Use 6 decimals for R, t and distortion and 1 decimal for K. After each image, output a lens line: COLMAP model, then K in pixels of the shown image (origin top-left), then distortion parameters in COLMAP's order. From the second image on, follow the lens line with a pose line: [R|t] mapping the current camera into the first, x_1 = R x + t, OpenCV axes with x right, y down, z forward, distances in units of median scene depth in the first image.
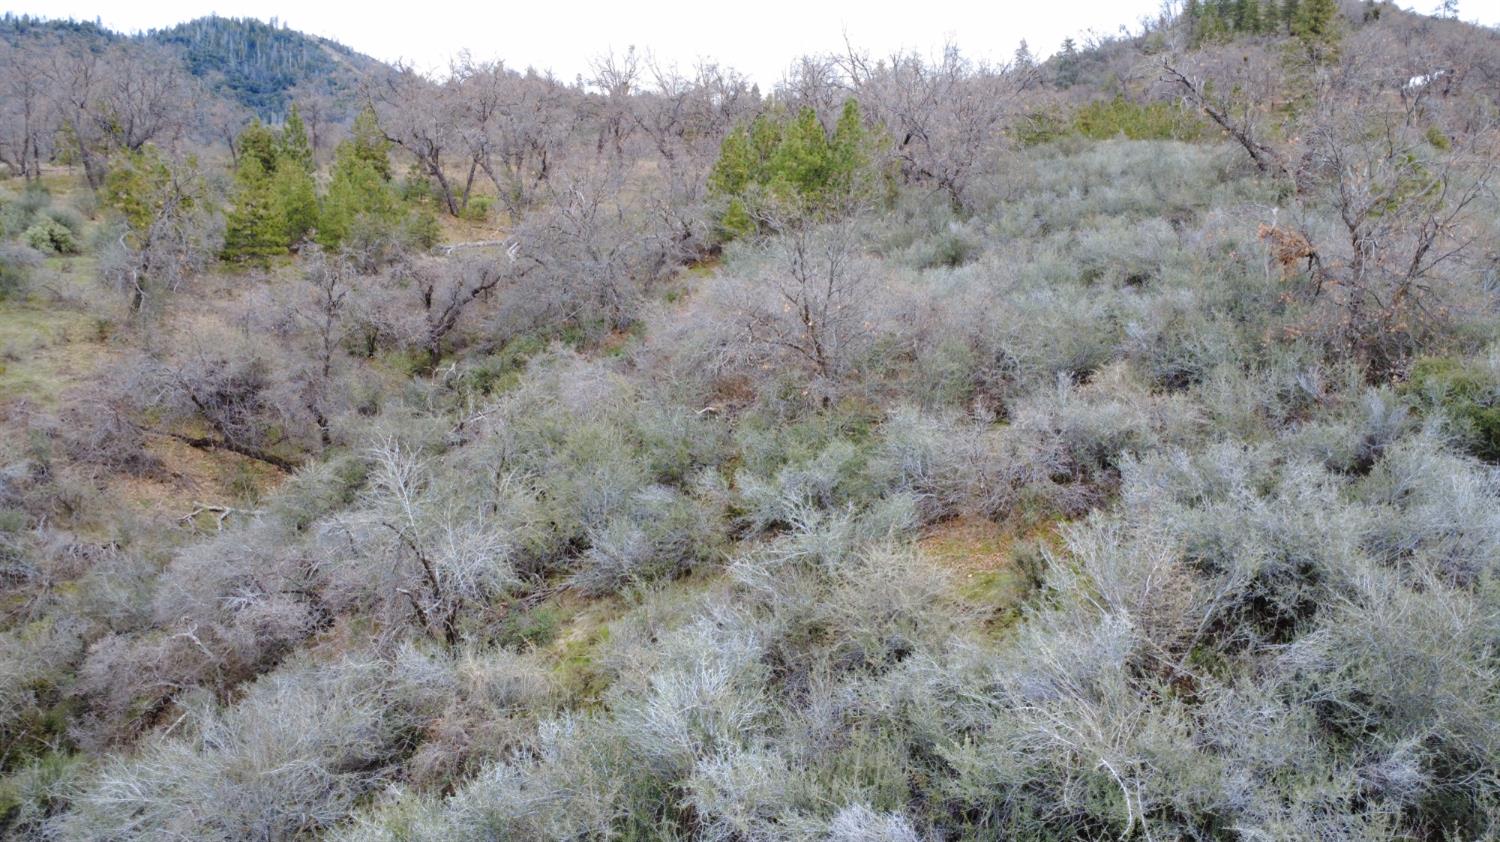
lens RADIAL K [[1119.0, 0, 750.0], [0, 1119.0, 421.0], [0, 0, 1]] dist [-0.001019, -0.001047]
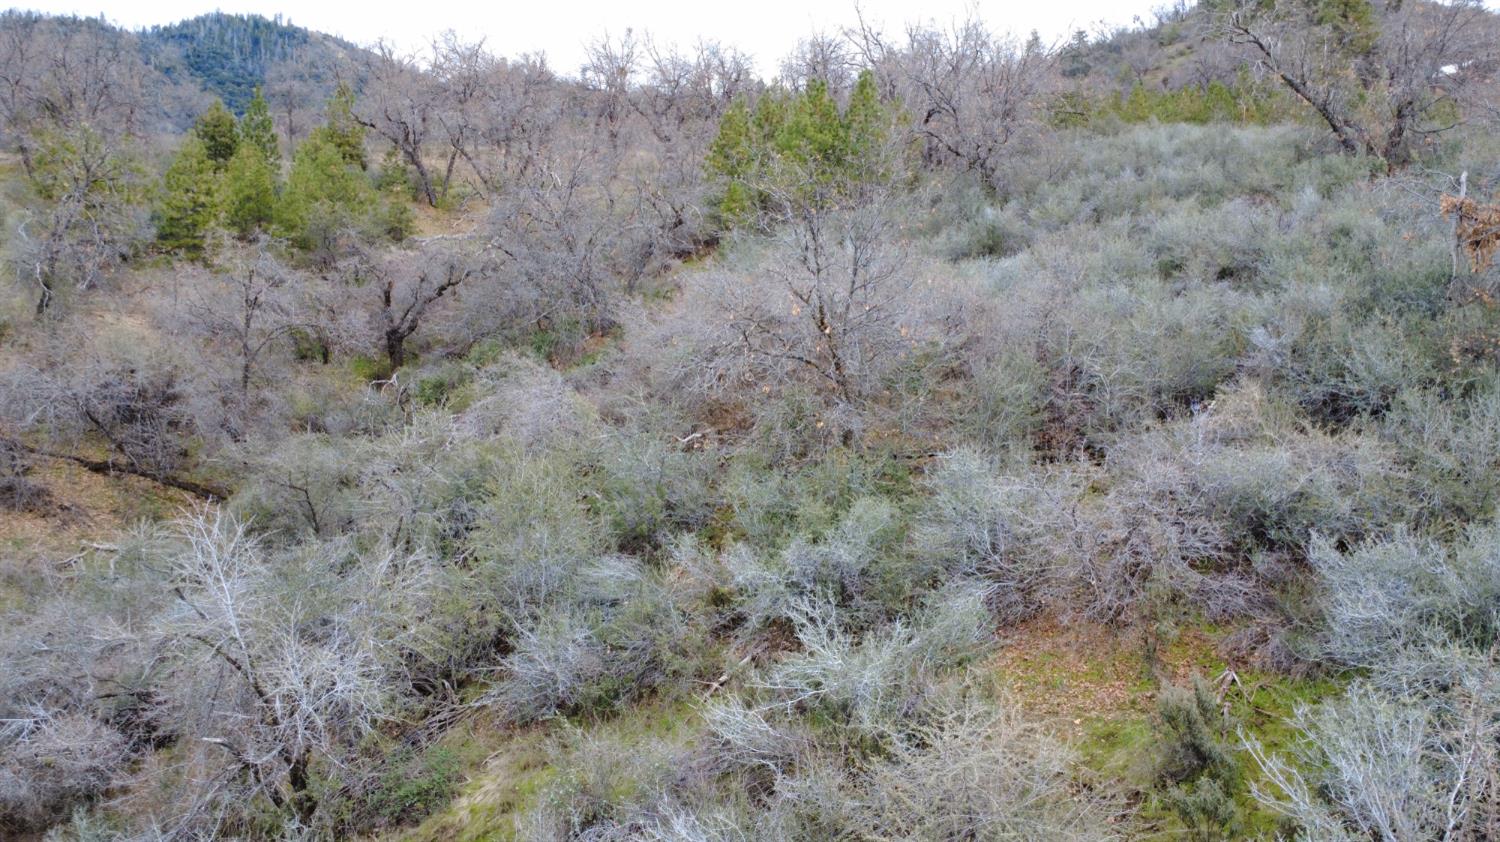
lens RADIAL K [[1119.0, 0, 750.0], [0, 1119.0, 421.0], [0, 0, 1]] dist [-0.001019, -0.001047]
pose [[0.999988, 0.000527, -0.004952, 0.003770], [-0.000516, 0.999997, 0.002304, -0.016212], [0.004953, -0.002302, 0.999985, 0.146632]]
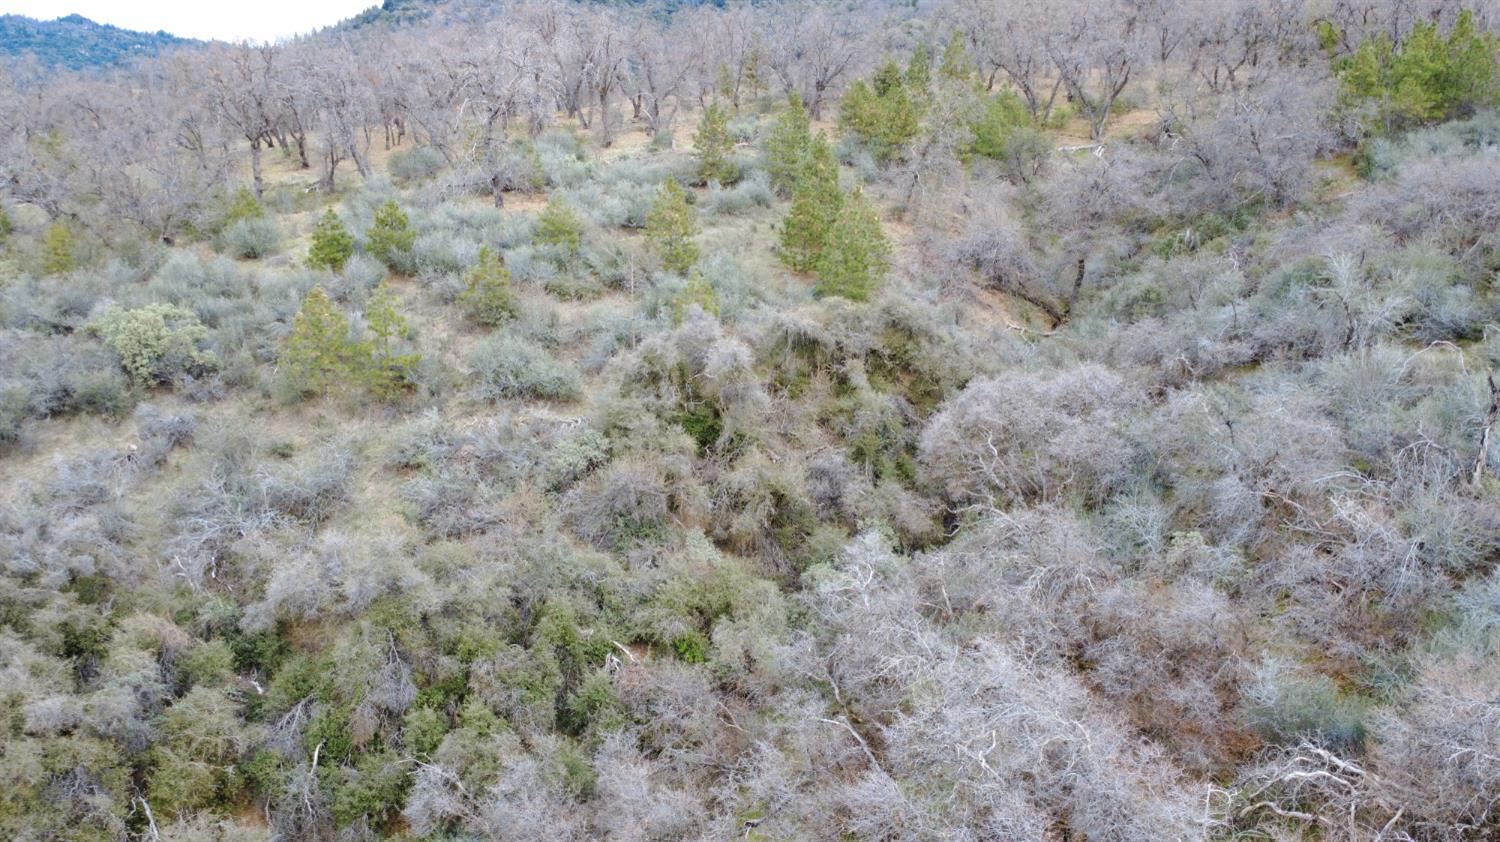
lens RADIAL K [[1119.0, 0, 750.0], [0, 1119.0, 421.0], [0, 0, 1]] dist [-0.001019, -0.001047]
pose [[0.942616, 0.048449, -0.330346, -0.271724], [-0.021784, 0.996232, 0.083950, 0.074792], [0.333168, -0.071937, 0.940119, -0.490222]]
